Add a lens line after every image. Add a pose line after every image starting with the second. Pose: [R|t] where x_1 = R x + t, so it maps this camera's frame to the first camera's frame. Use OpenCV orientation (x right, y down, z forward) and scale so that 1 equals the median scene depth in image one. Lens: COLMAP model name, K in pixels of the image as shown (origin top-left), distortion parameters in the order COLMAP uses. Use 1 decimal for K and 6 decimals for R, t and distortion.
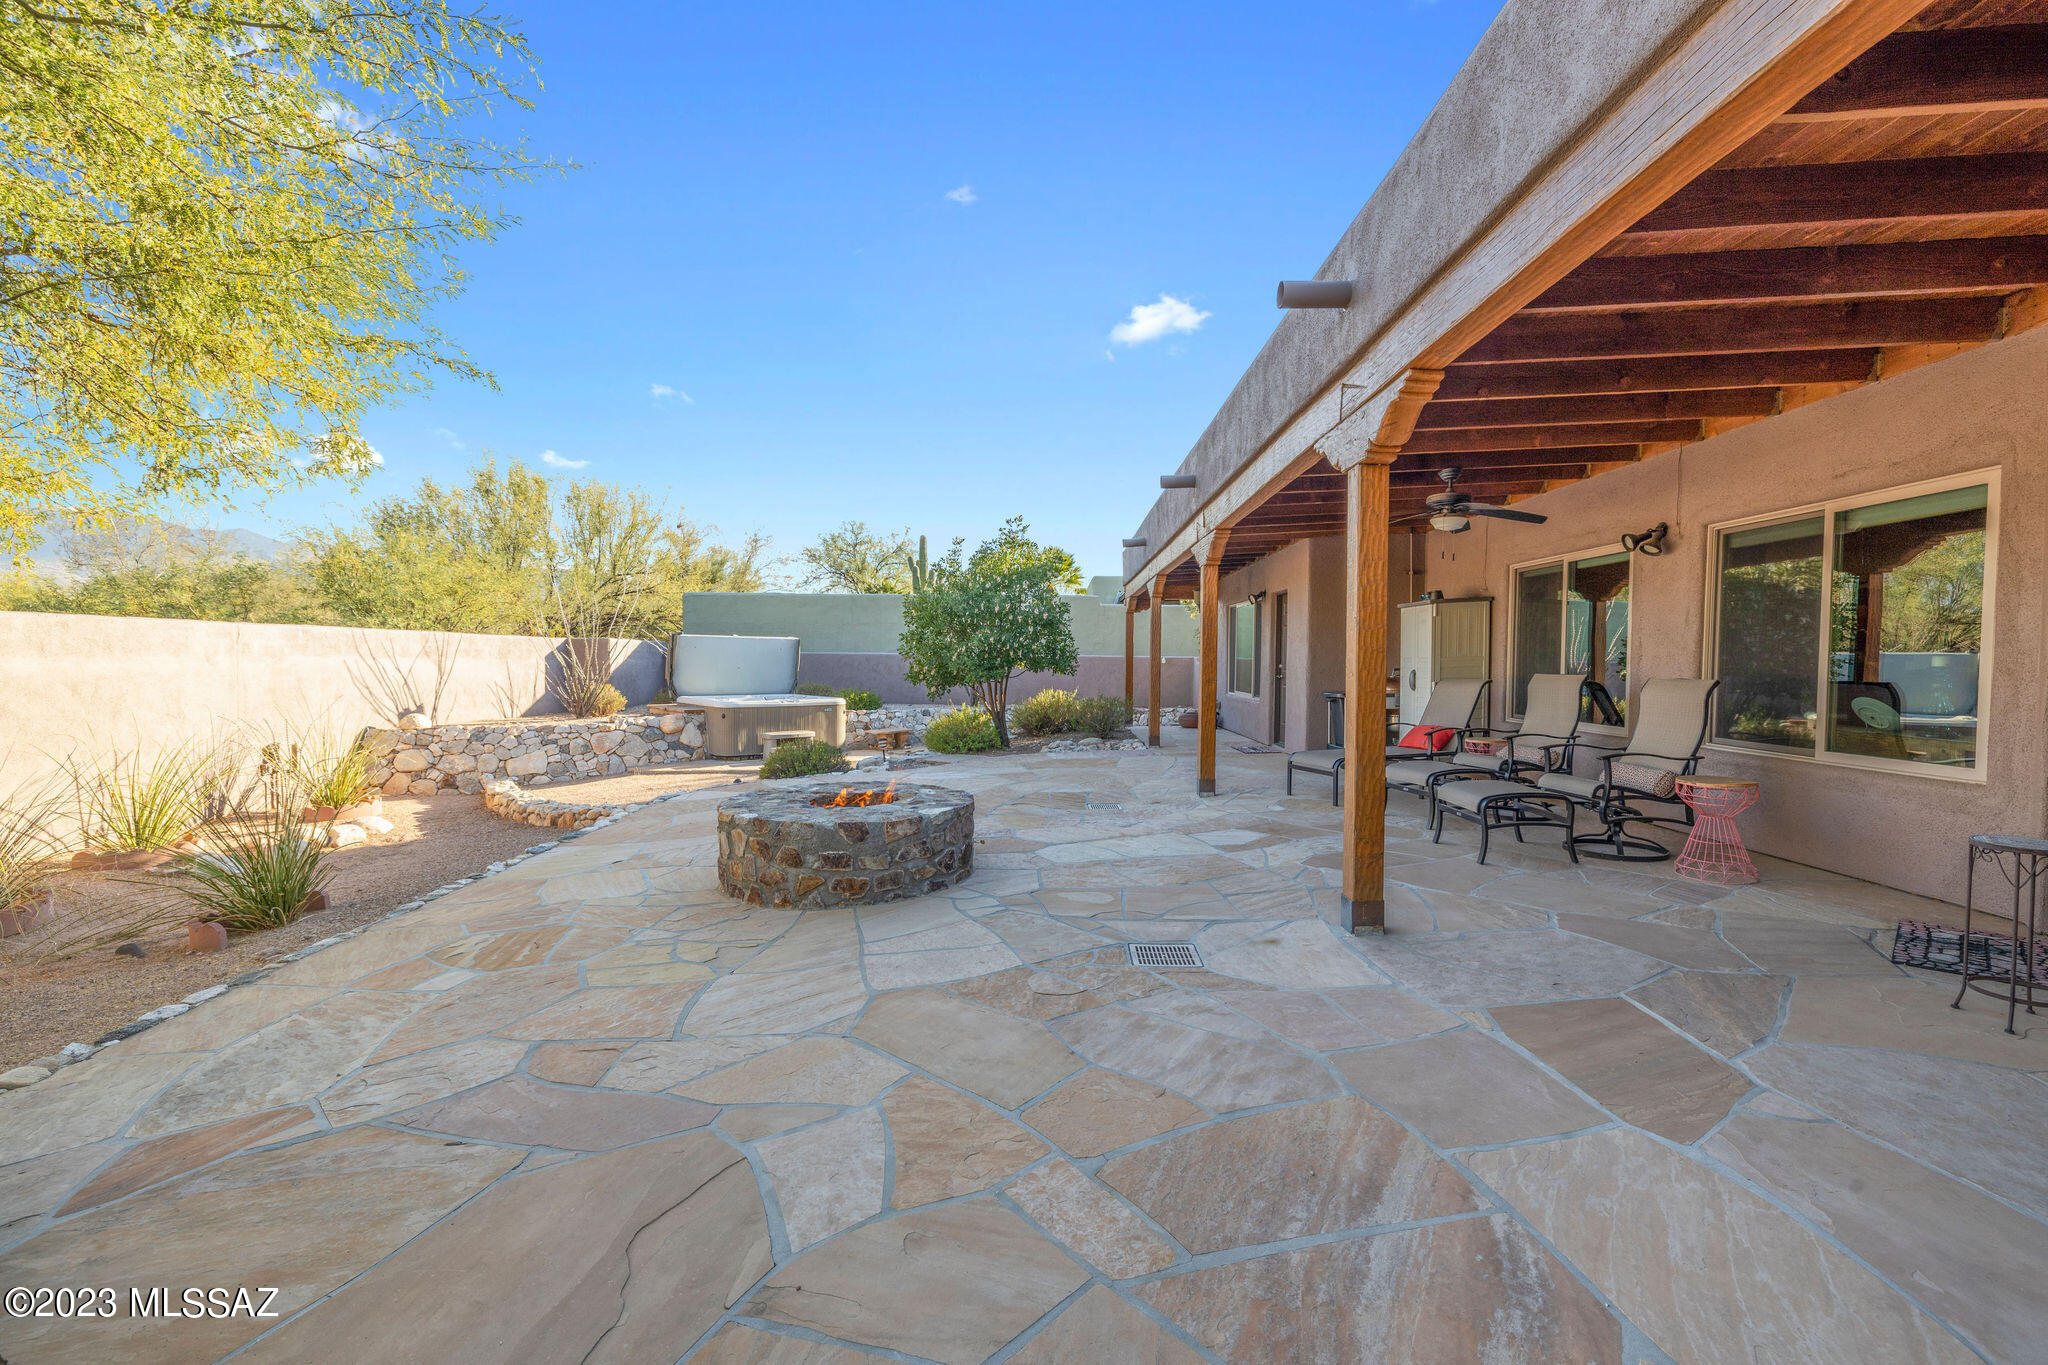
lens RADIAL K [[921.0, 0, 1016.0], [0, 921.0, 694.6], [0, 0, 1]] dist [0.001540, 0.000419]
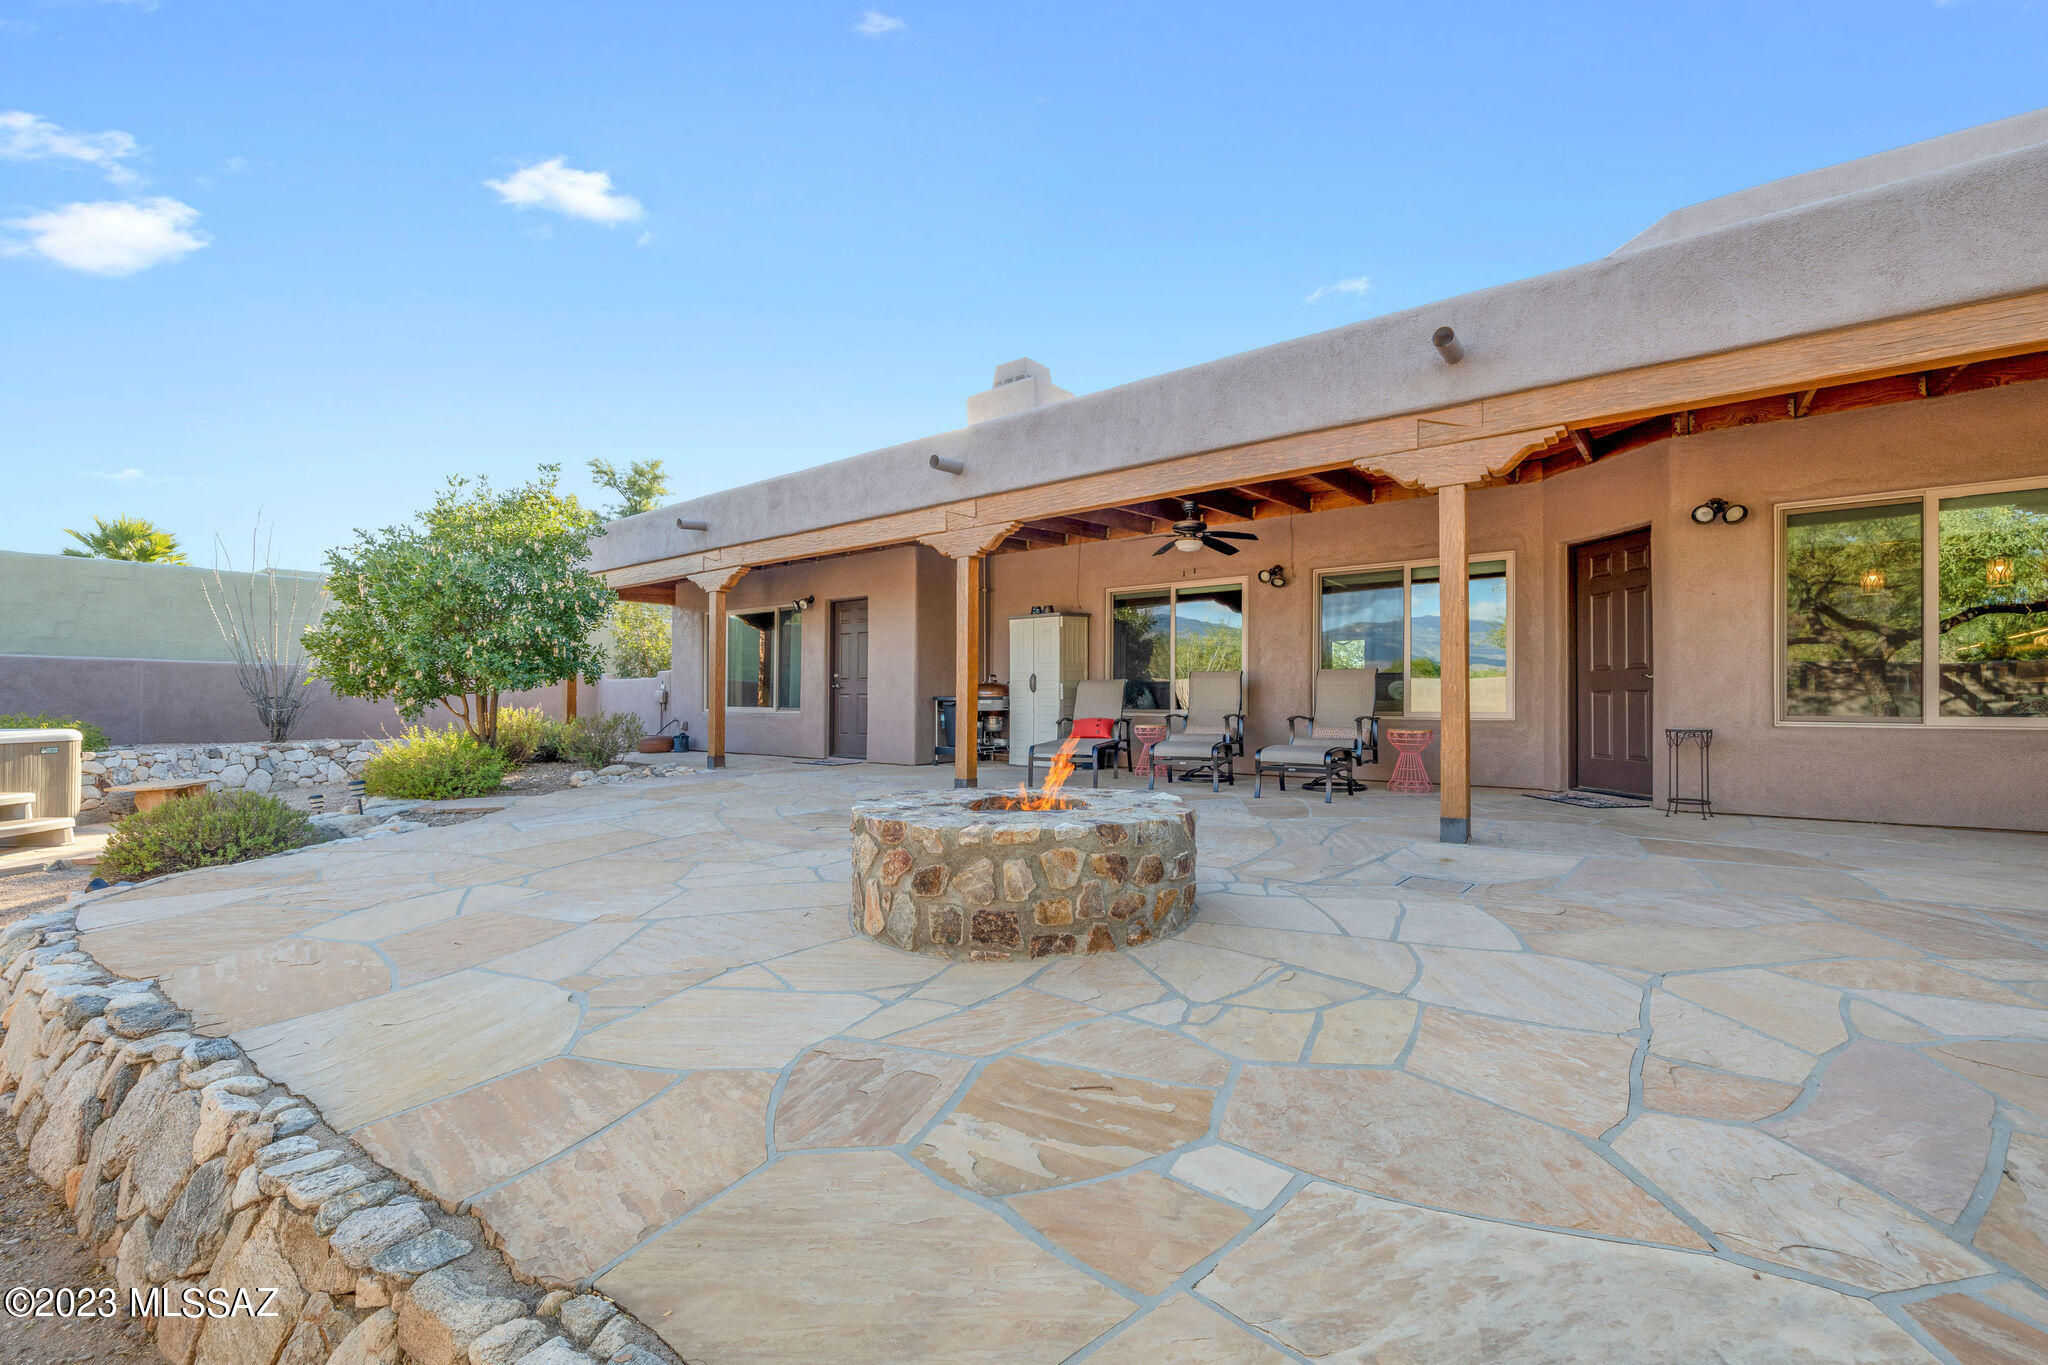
lens RADIAL K [[921.0, 0, 1016.0], [0, 921.0, 694.6], [0, 0, 1]] dist [0.001540, 0.000419]
pose [[0.557767, 0.004002, 0.829988, -0.919292], [0.037220, 0.998862, -0.029829, 0.056666], [-0.829162, 0.047530, 0.556983, 0.684482]]
